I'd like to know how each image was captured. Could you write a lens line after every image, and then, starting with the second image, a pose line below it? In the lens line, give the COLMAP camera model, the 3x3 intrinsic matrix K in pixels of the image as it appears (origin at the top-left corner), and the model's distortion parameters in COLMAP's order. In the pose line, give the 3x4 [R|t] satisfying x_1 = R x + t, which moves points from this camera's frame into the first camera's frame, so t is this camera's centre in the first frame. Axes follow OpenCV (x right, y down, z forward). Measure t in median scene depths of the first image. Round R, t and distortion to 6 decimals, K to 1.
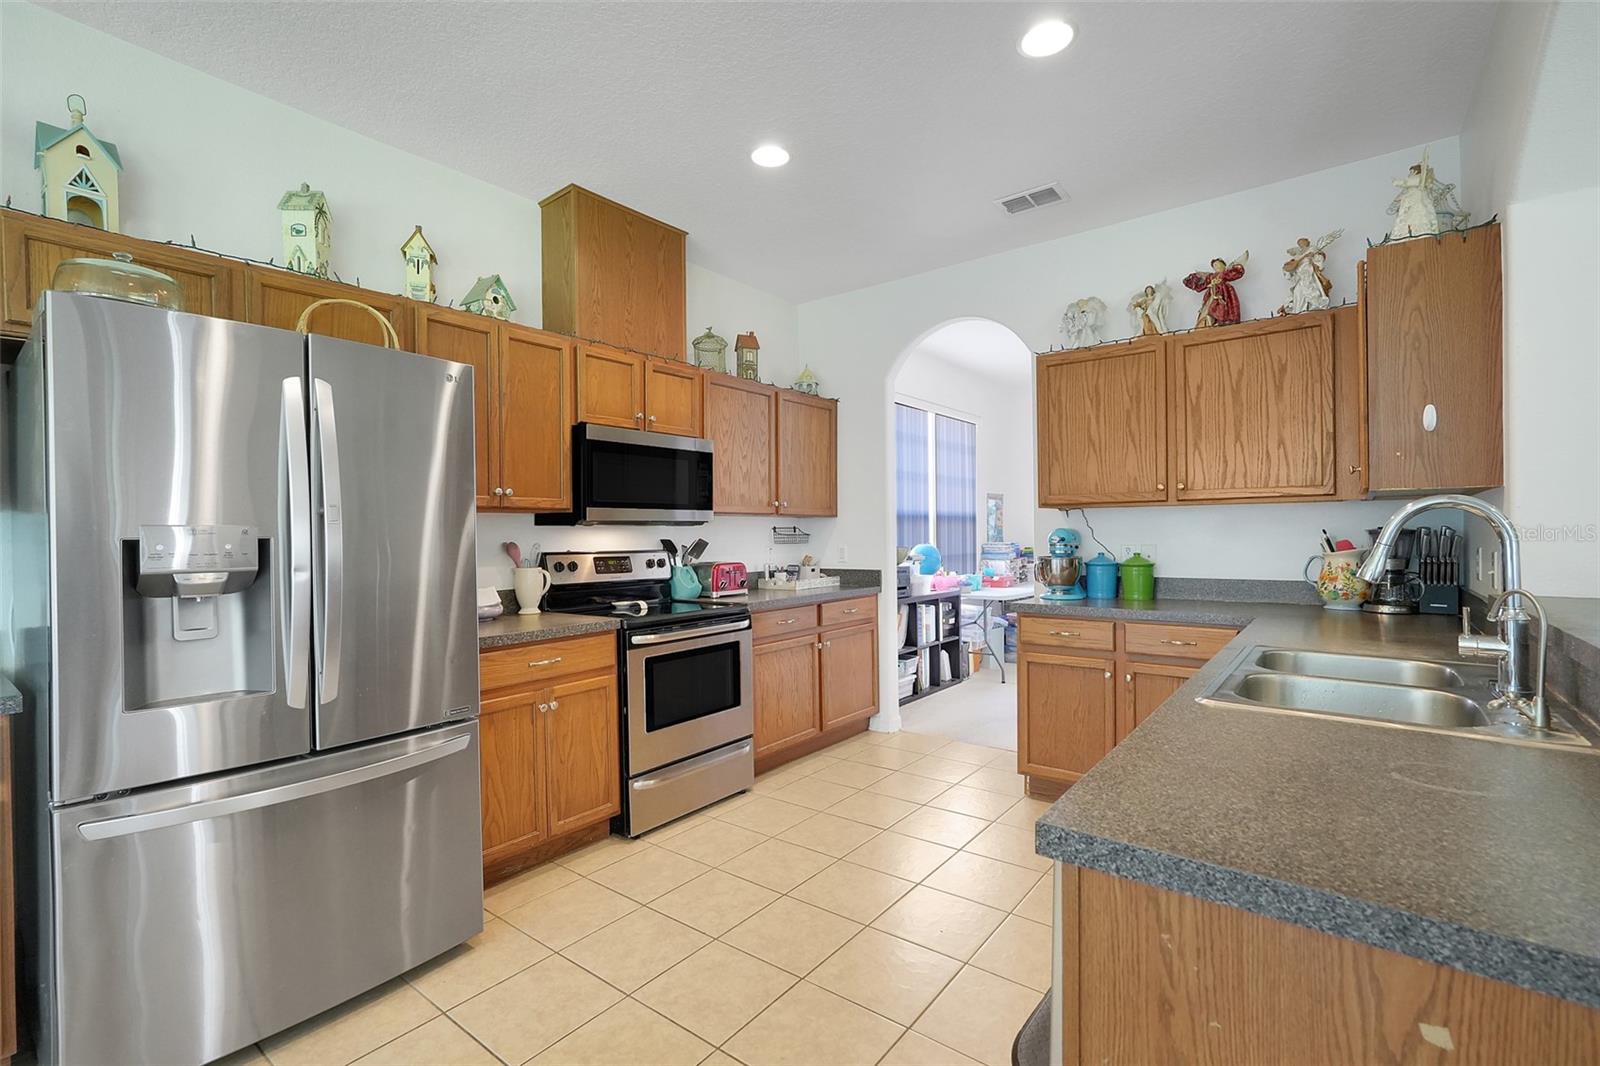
lens RADIAL K [[713.6, 0, 800.0], [0, 713.6, 533.0], [0, 0, 1]] dist [-0.016692, 0.010908]
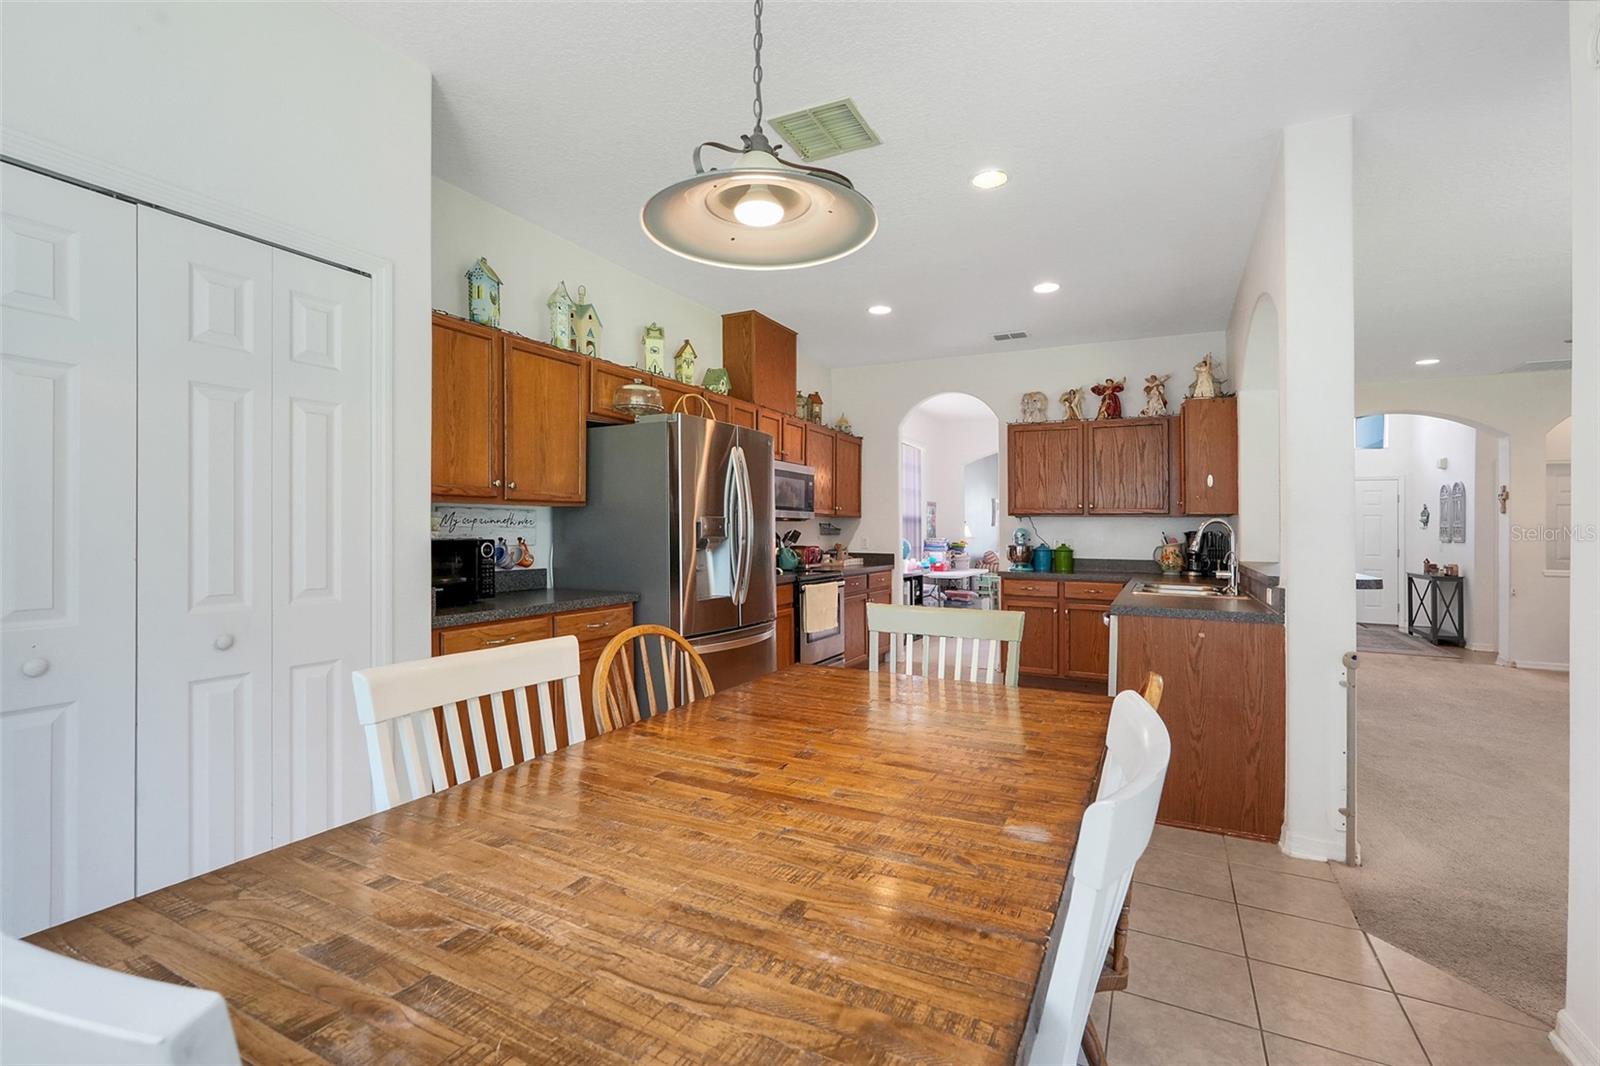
lens RADIAL K [[713.5, 0, 802.8], [0, 713.5, 504.1], [0, 0, 1]] dist [-0.000983, -0.000040]
pose [[0.981519, 0.028640, 0.189211, -0.478377], [-0.021654, 0.999009, -0.038887, 0.013722], [-0.190137, 0.034071, 0.981166, -0.577969]]
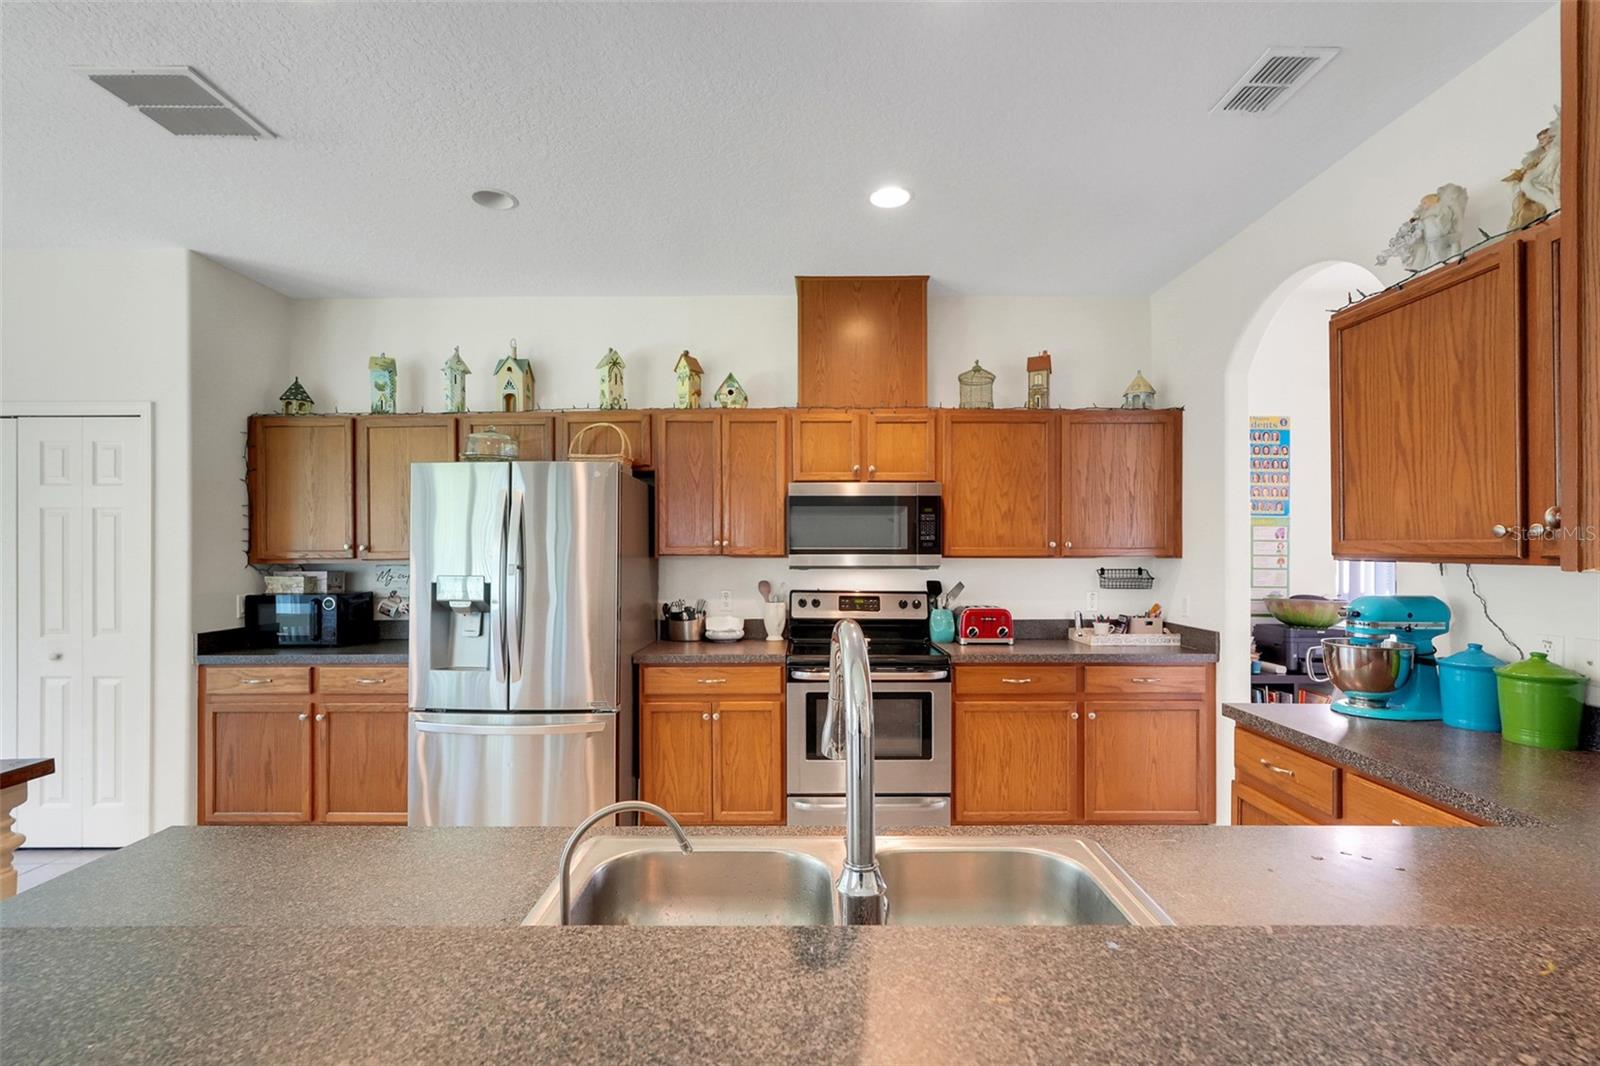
lens RADIAL K [[708.7, 0, 802.7], [0, 708.7, 543.9], [0, 0, 1]] dist [-0.001189, 0.000564]
pose [[0.618265, 0.004528, -0.785957, 0.564842], [-0.007066, 0.999975, 0.000202, -0.048824], [0.785938, 0.005428, 0.618281, 0.271664]]
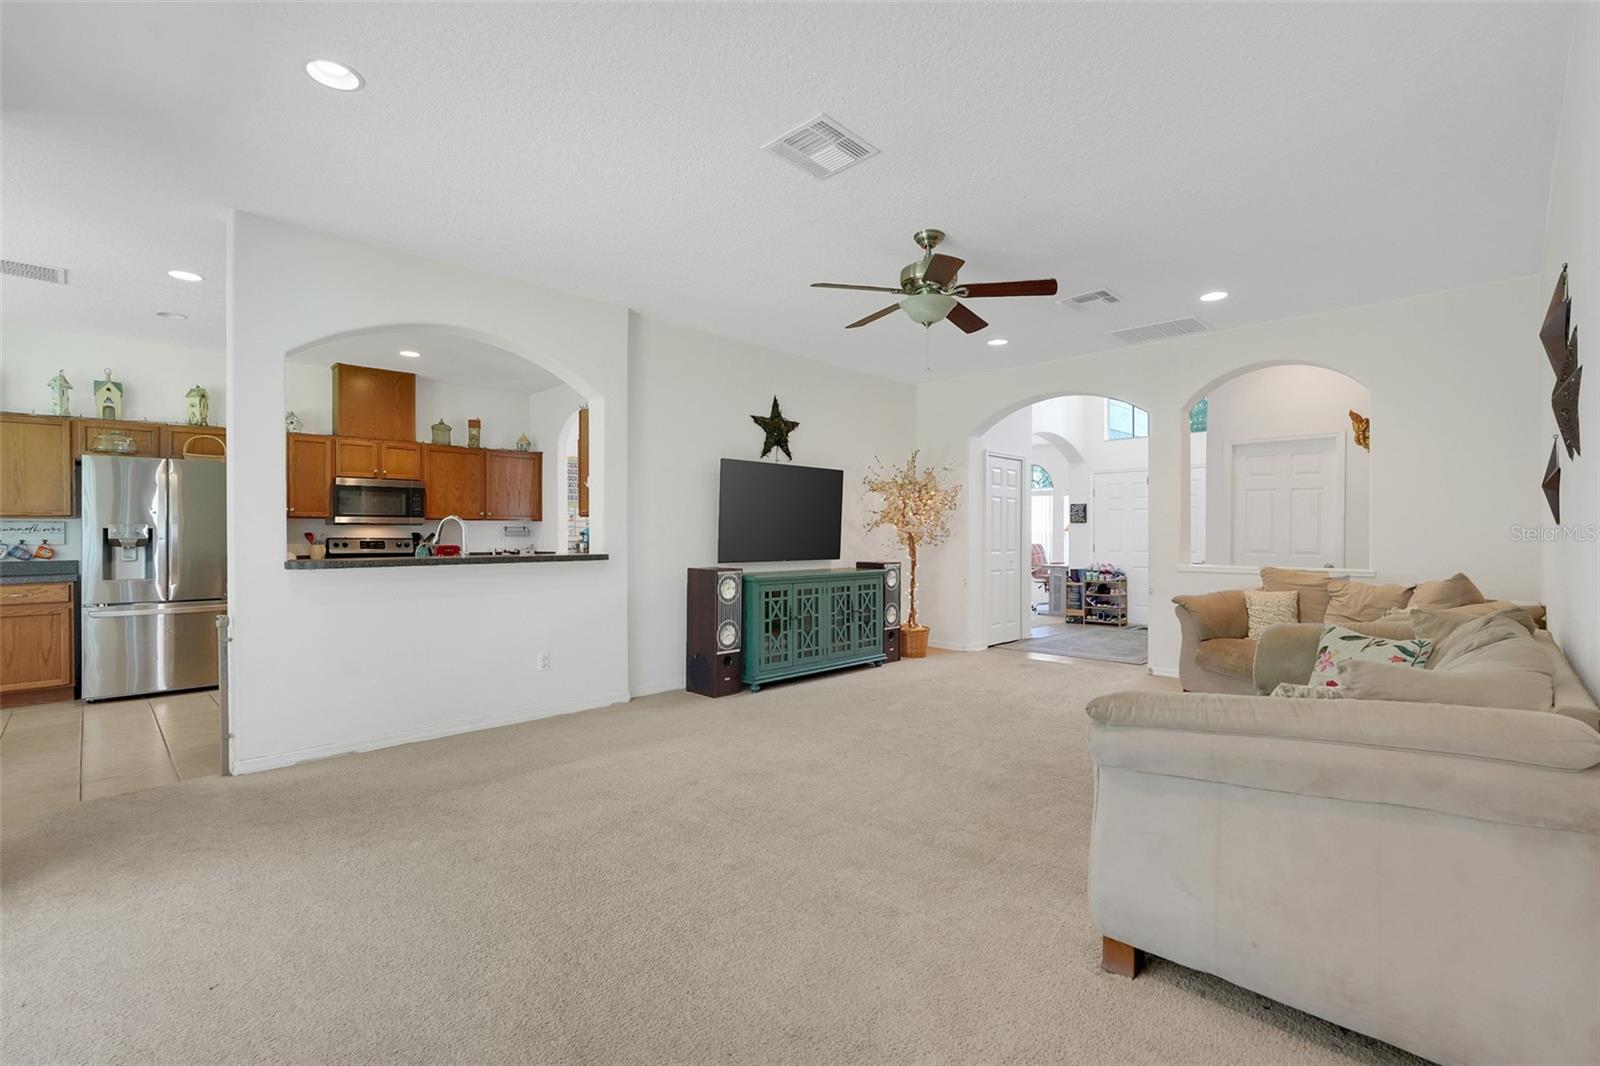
lens RADIAL K [[707.0, 0, 800.0], [0, 707.0, 533.0], [0, 0, 1]] dist [-0.021081, 0.009711]
pose [[0.993585, 0.008123, -0.112795, 1.196171], [-0.008358, 0.999964, -0.001615, 0.004304], [0.112778, 0.002547, 0.993617, -0.847181]]
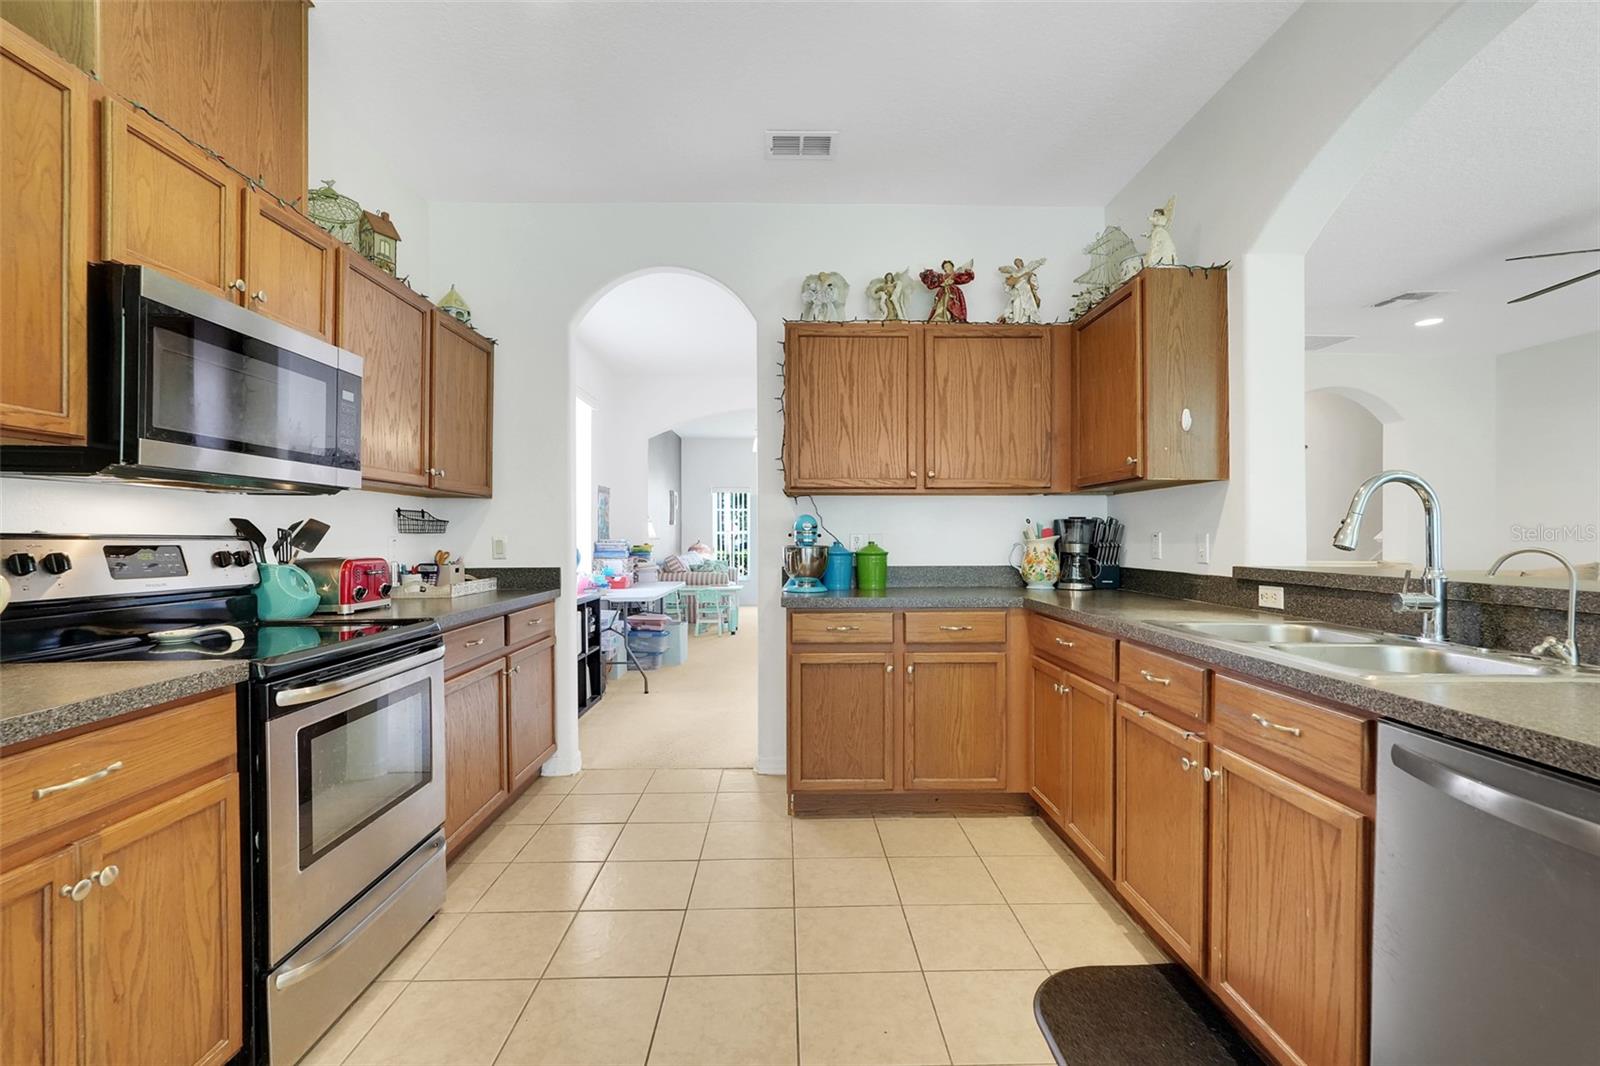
lens RADIAL K [[707.0, 0, 800.0], [0, 707.0, 533.0], [0, 0, 1]] dist [-0.021081, 0.009711]
pose [[0.775503, 0.011647, 0.631236, -0.225815], [-0.005716, 0.999918, -0.011428, 0.028602], [-0.631318, 0.005254, 0.775506, 0.315560]]
